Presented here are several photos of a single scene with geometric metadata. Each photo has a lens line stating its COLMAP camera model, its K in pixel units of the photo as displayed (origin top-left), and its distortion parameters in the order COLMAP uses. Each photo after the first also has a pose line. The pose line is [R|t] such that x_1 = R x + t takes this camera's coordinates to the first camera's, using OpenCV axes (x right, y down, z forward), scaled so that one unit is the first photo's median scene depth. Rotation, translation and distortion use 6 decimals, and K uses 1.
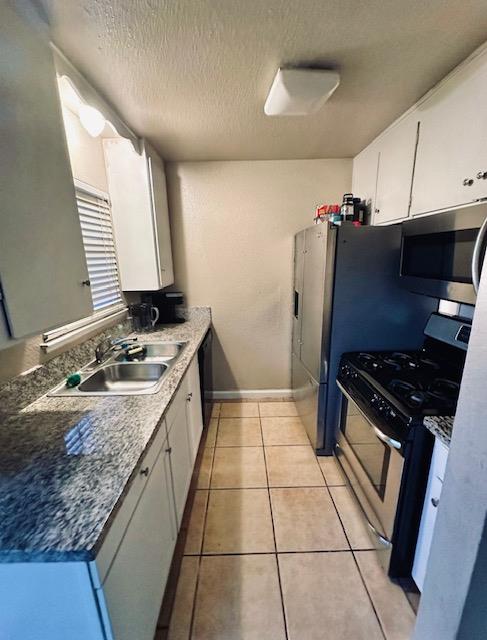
lens RADIAL K [[261.9, 0, 243.6], [0, 261.9, 319.2], [0, 0, 1]] dist [-0.003868, -0.000552]
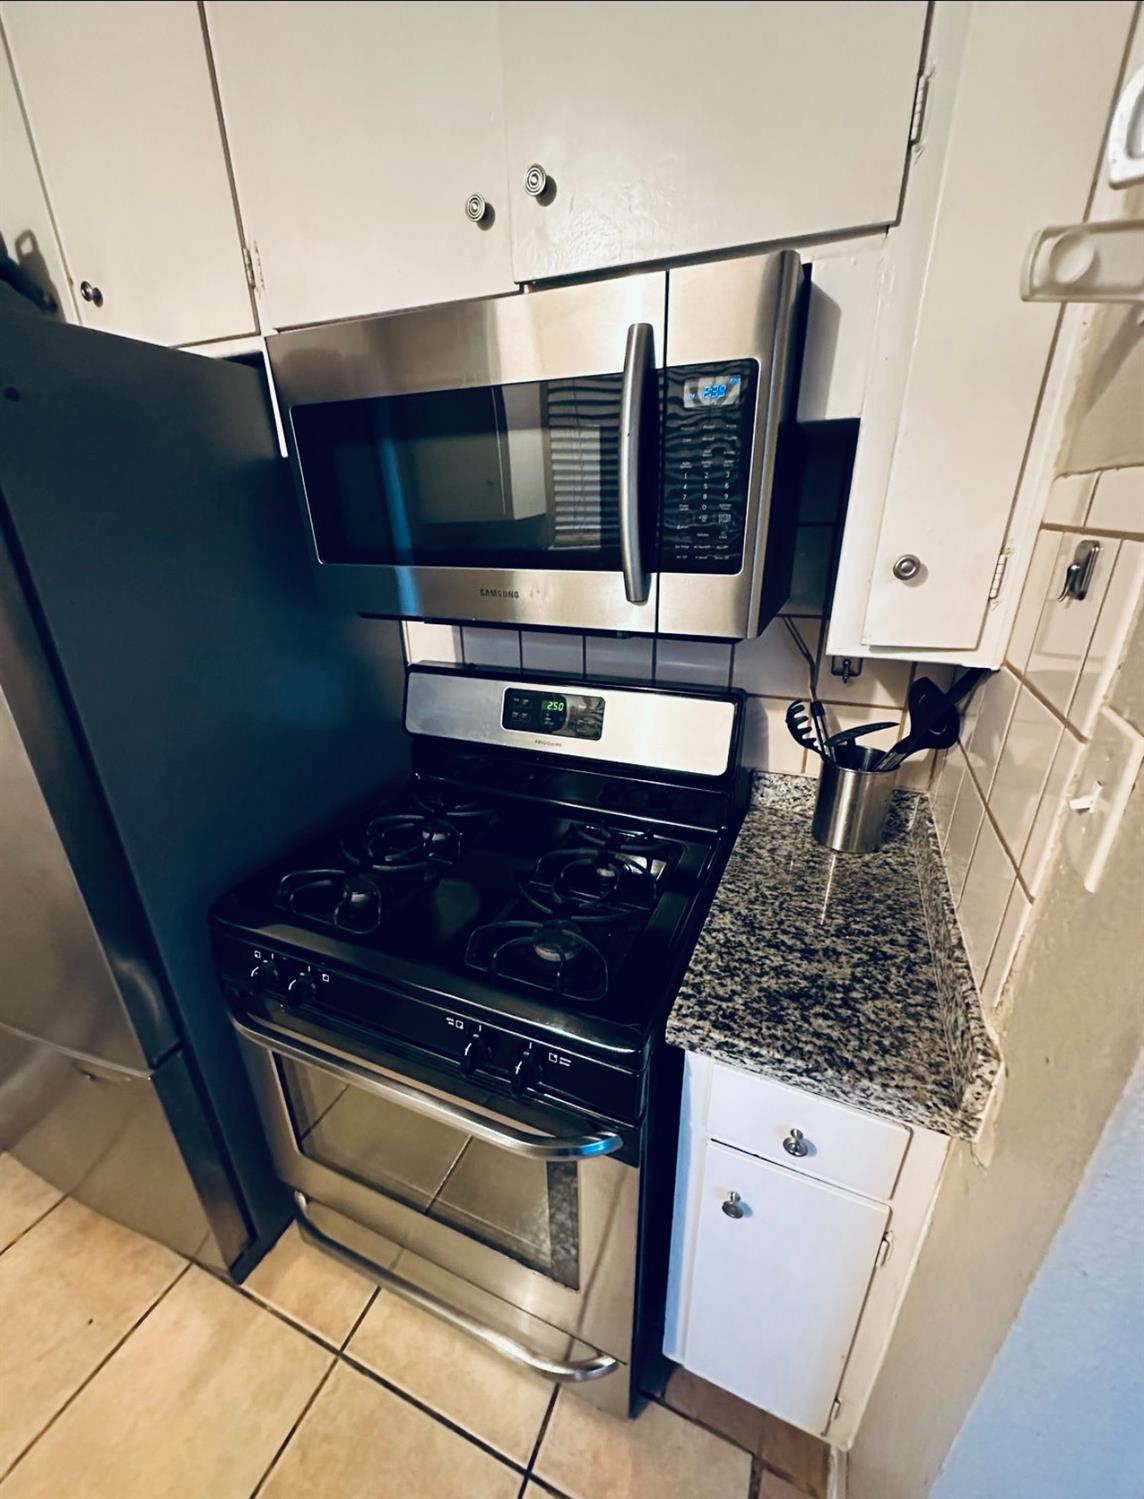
lens RADIAL K [[613.3, 0, 568.1], [0, 613.3, 758.8], [0, 0, 1]] dist [-0.003868, -0.000552]
pose [[0.409799, -0.338008, 0.847240, 0.085111], [0.217583, 0.938223, 0.269064, -0.080599], [-0.885846, 0.074083, 0.458027, 0.448432]]
